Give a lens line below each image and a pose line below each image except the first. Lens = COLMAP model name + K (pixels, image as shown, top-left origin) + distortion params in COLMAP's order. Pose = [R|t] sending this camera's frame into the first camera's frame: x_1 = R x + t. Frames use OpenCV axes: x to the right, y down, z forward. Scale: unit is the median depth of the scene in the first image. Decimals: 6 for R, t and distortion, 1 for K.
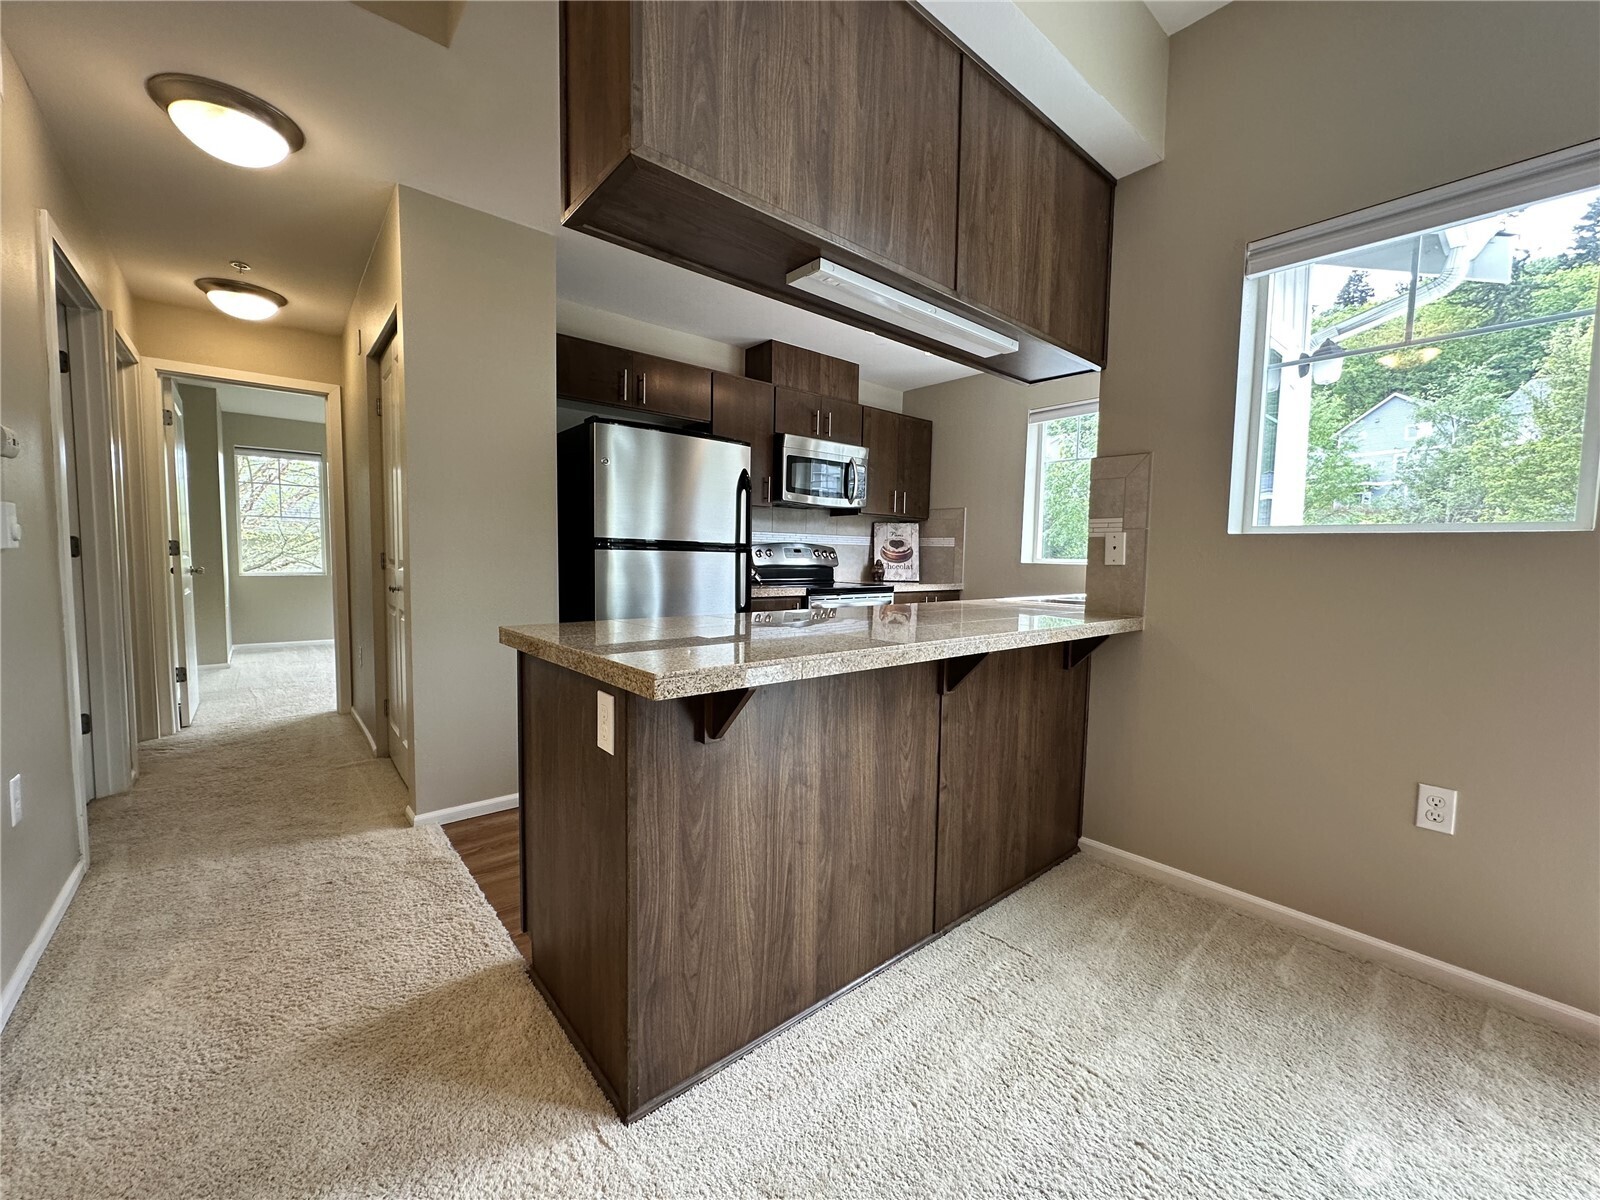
lens RADIAL K [[638.9, 0, 799.9], [0, 638.9, 599.5], [0, 0, 1]] dist [-0.003559, 0.001280]
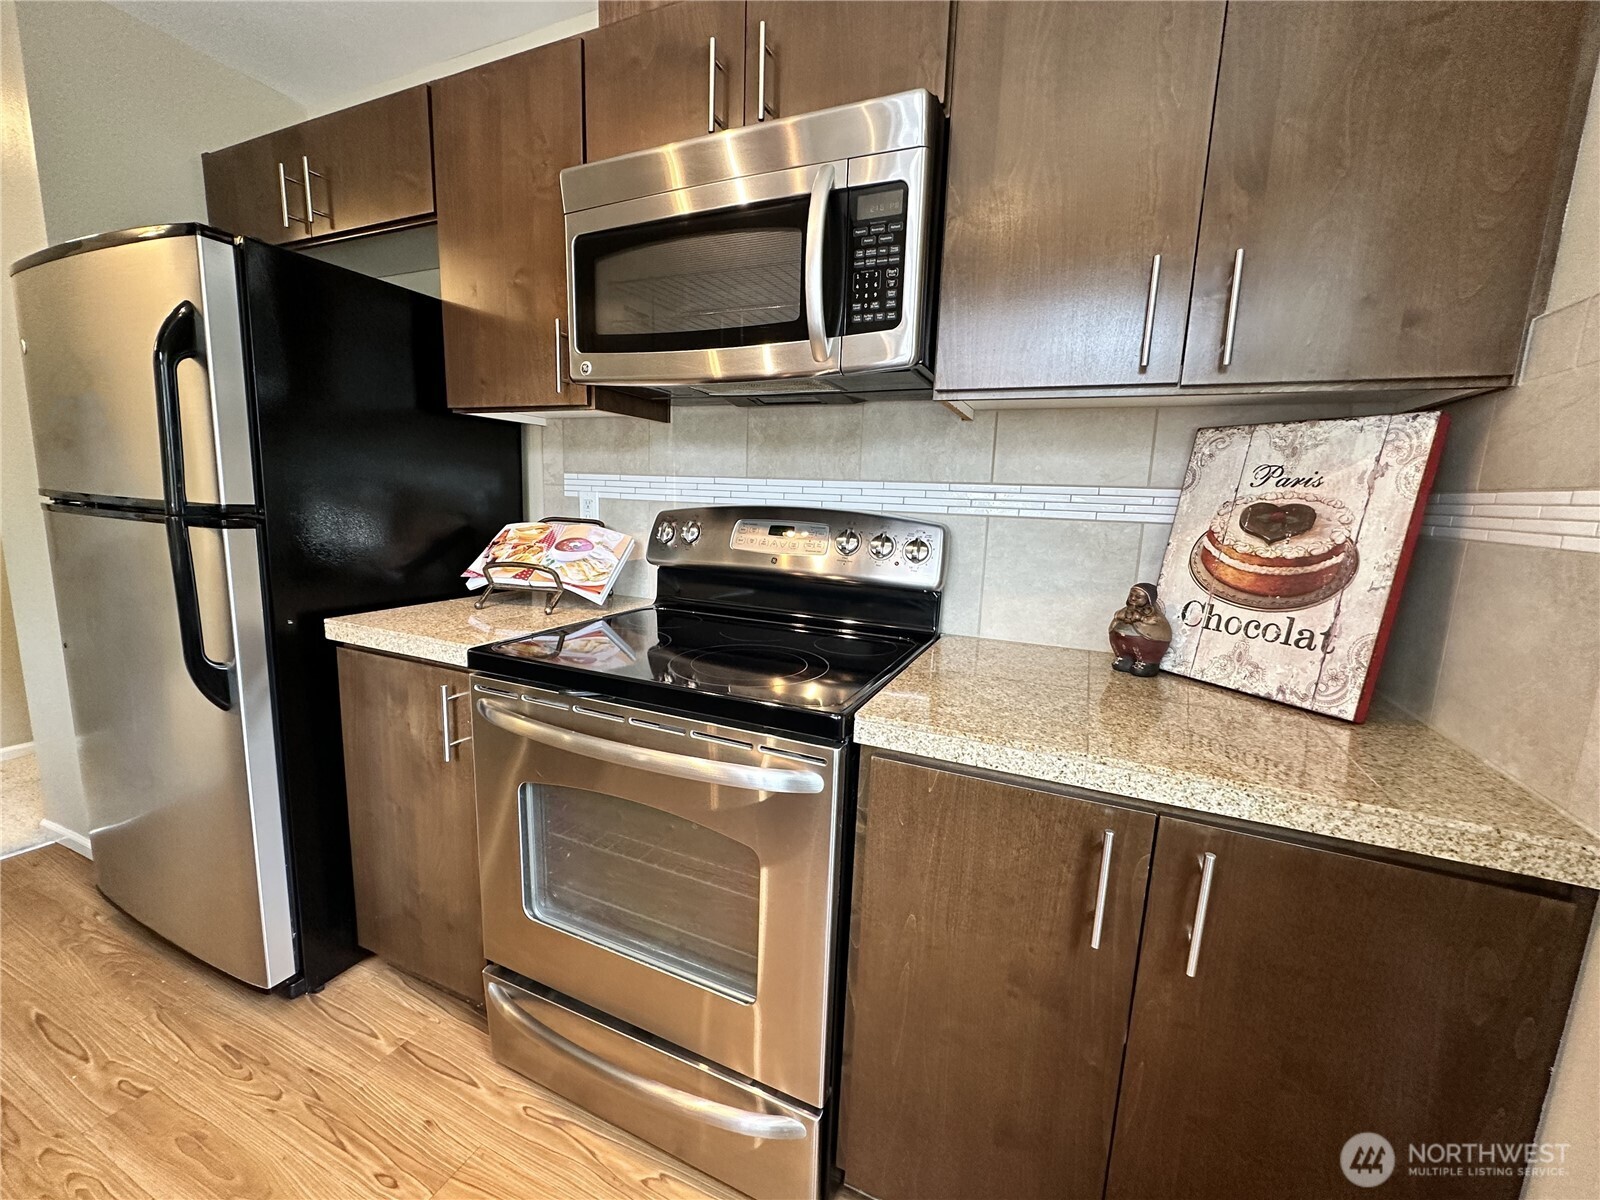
lens RADIAL K [[638.9, 0, 802.3], [0, 638.9, 598.4], [0, 0, 1]] dist [-0.003559, 0.001280]
pose [[0.429228, 0.145414, -0.891414, 0.463193], [-0.091756, 0.988869, 0.117130, -0.120021], [0.898524, 0.031517, 0.437792, 1.273714]]
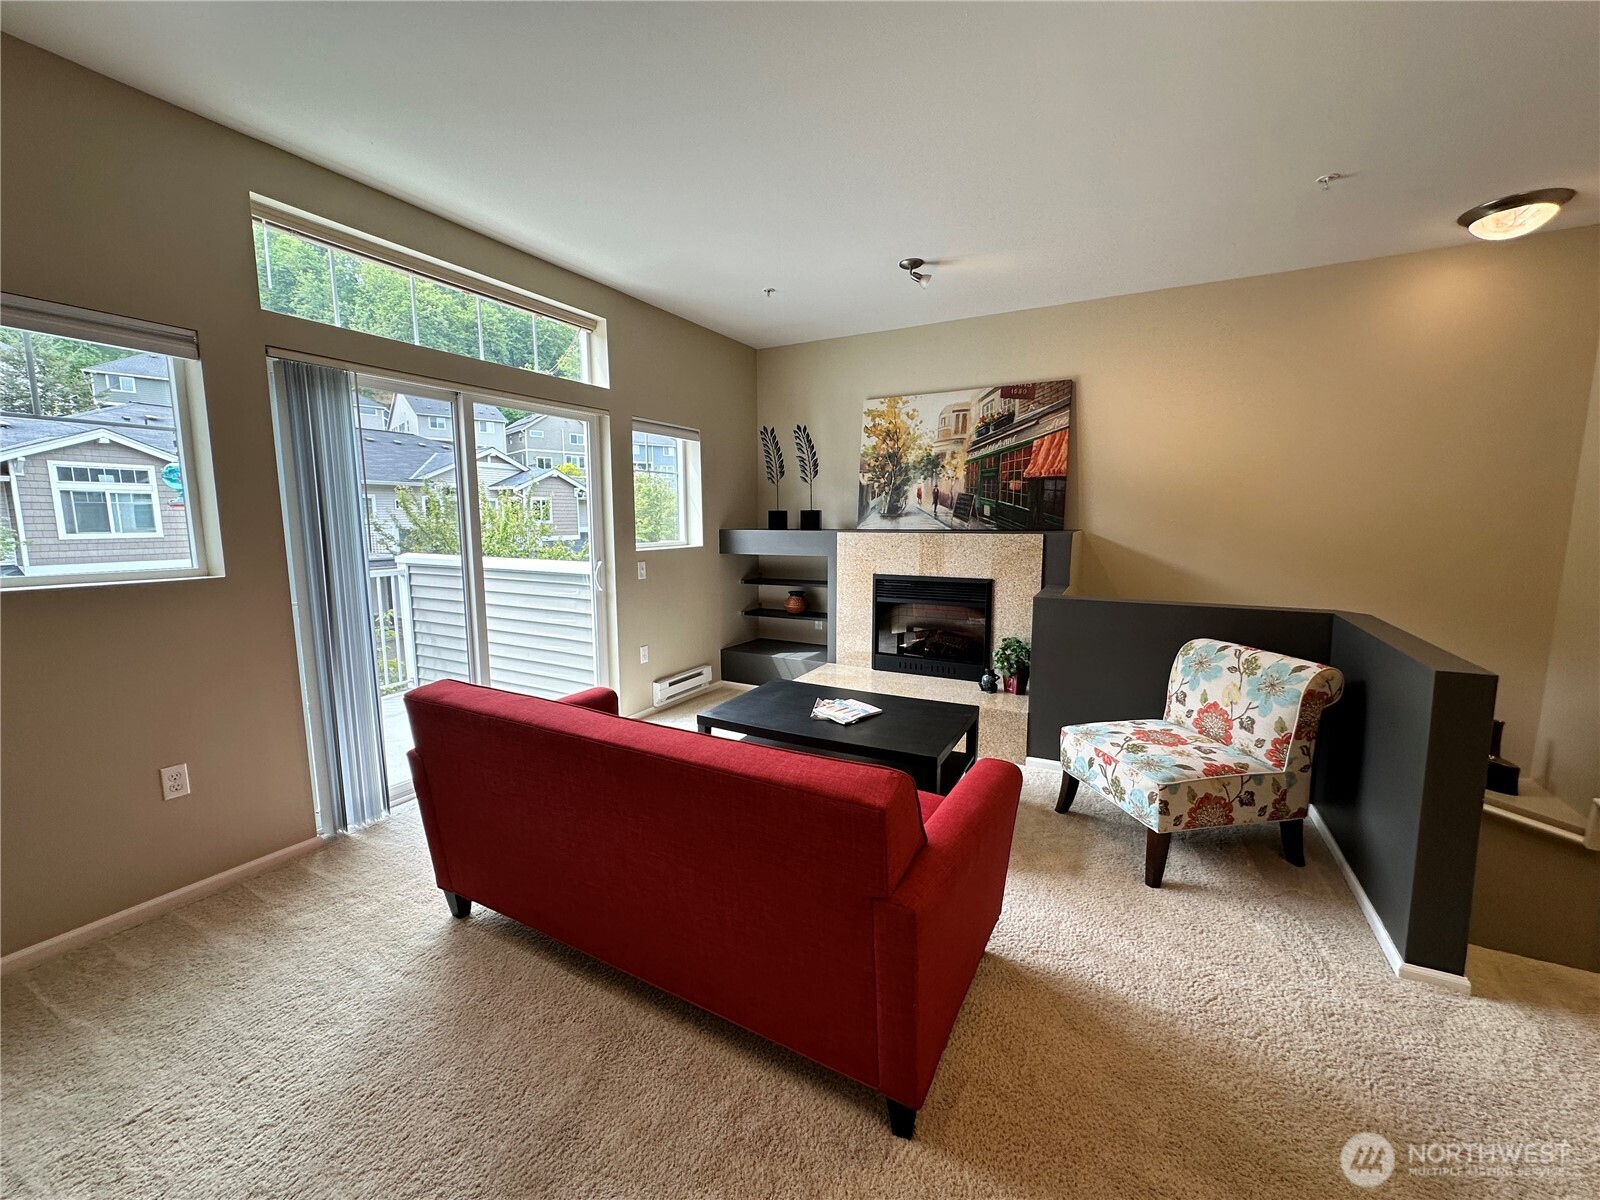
lens RADIAL K [[638.9, 0, 798.2], [0, 638.9, 600.7], [0, 0, 1]] dist [-0.003559, 0.001280]
pose [[-0.357940, -0.138532, 0.923411, -0.388231], [0.060265, 0.983444, 0.170899, -0.116607], [-0.931798, 0.116821, -0.343666, 0.098352]]
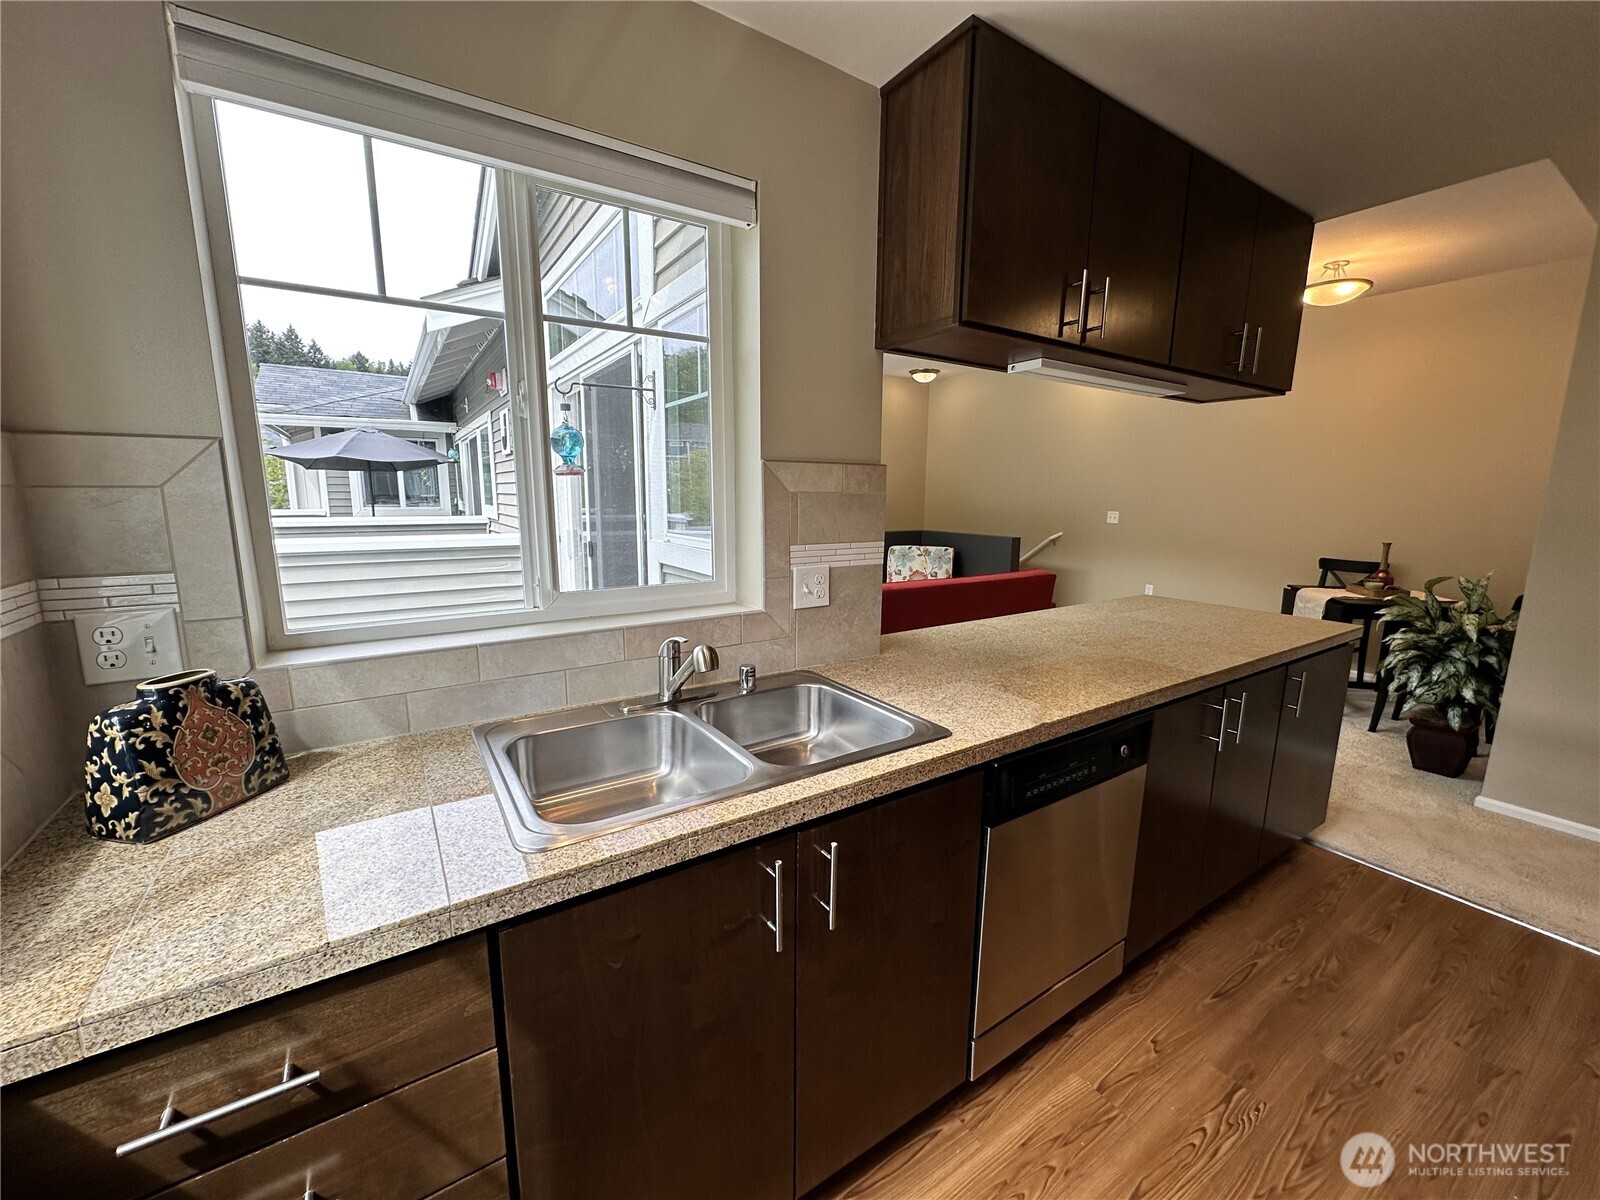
lens RADIAL K [[638.9, 0, 800.8], [0, 638.9, 596.8], [0, 0, 1]] dist [-0.003559, 0.001280]
pose [[-0.991851, -0.045113, 0.119150, 0.357378], [-0.016159, 0.972203, 0.233579, -0.191902], [-0.126376, 0.229750, -0.965010, 1.412699]]
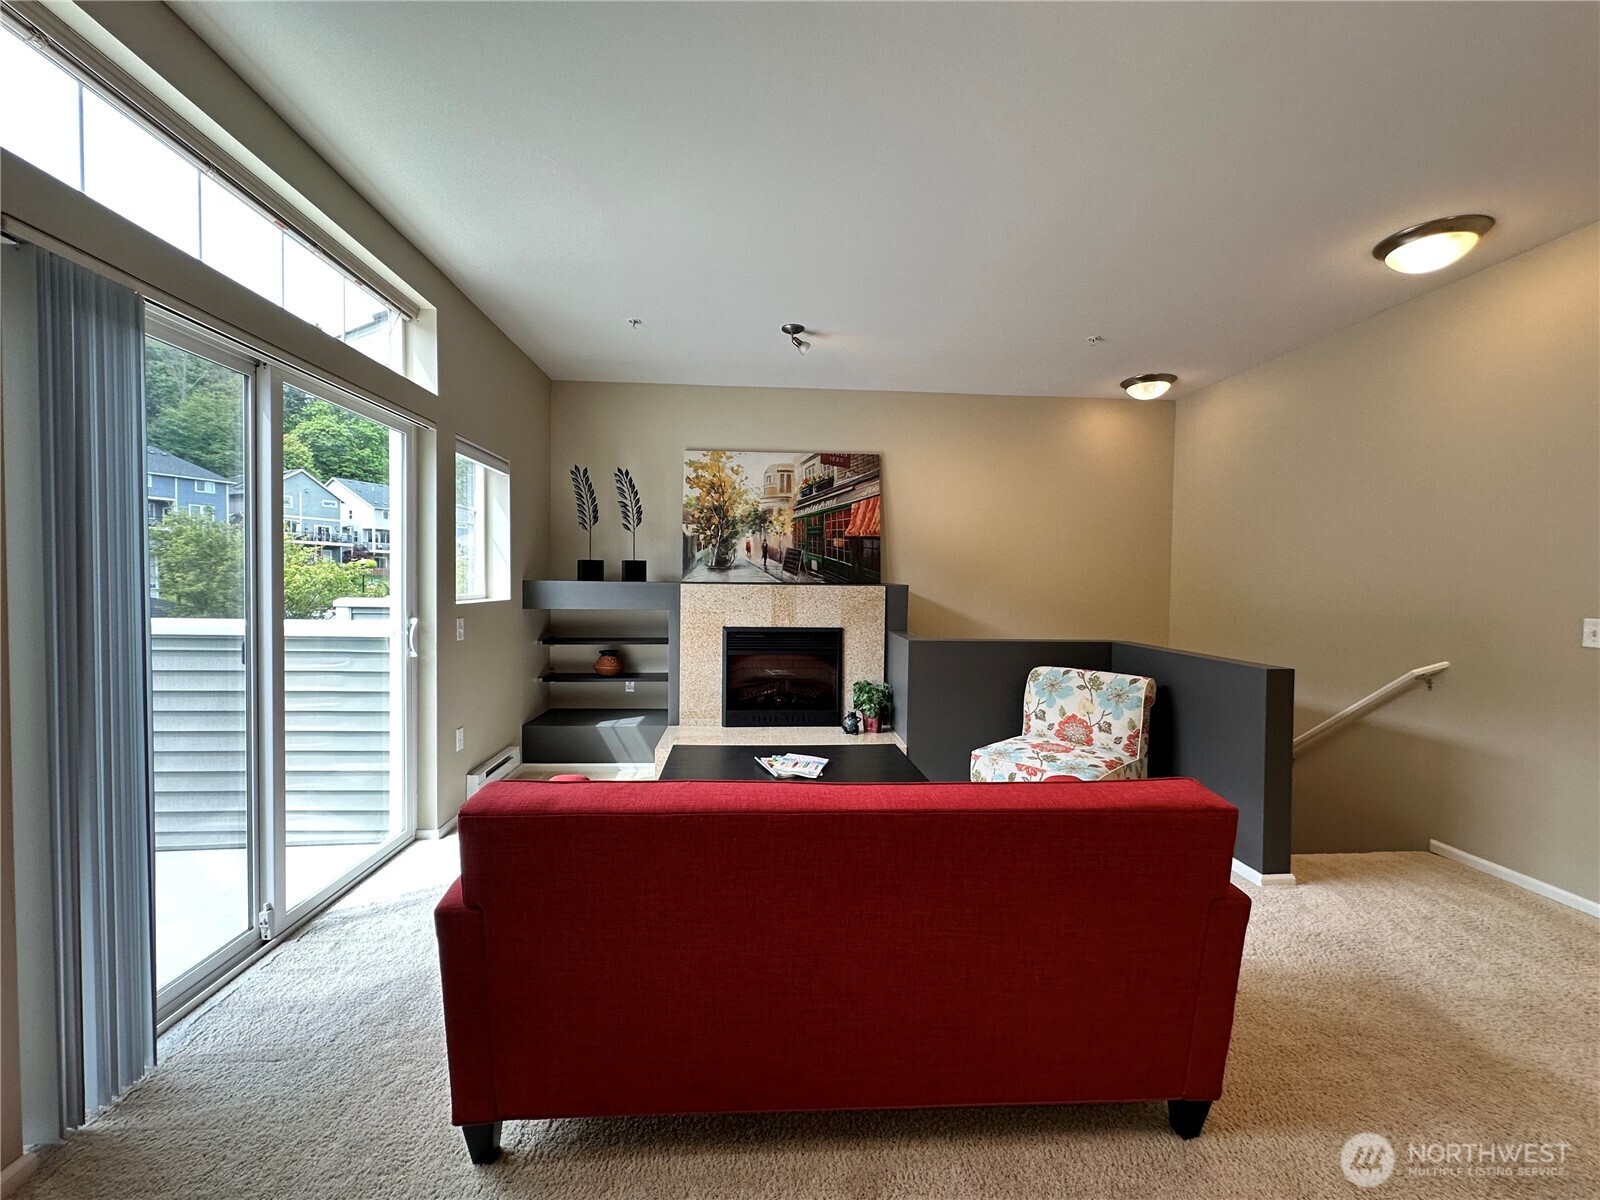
lens RADIAL K [[638.9, 0, 798.8], [0, 638.9, 600.2], [0, 0, 1]] dist [-0.003559, 0.001280]
pose [[-0.802538, -0.045951, 0.594829, -0.056886], [0.014154, 0.995282, 0.095982, -0.108231], [-0.596433, 0.085448, -0.798102, 0.461390]]
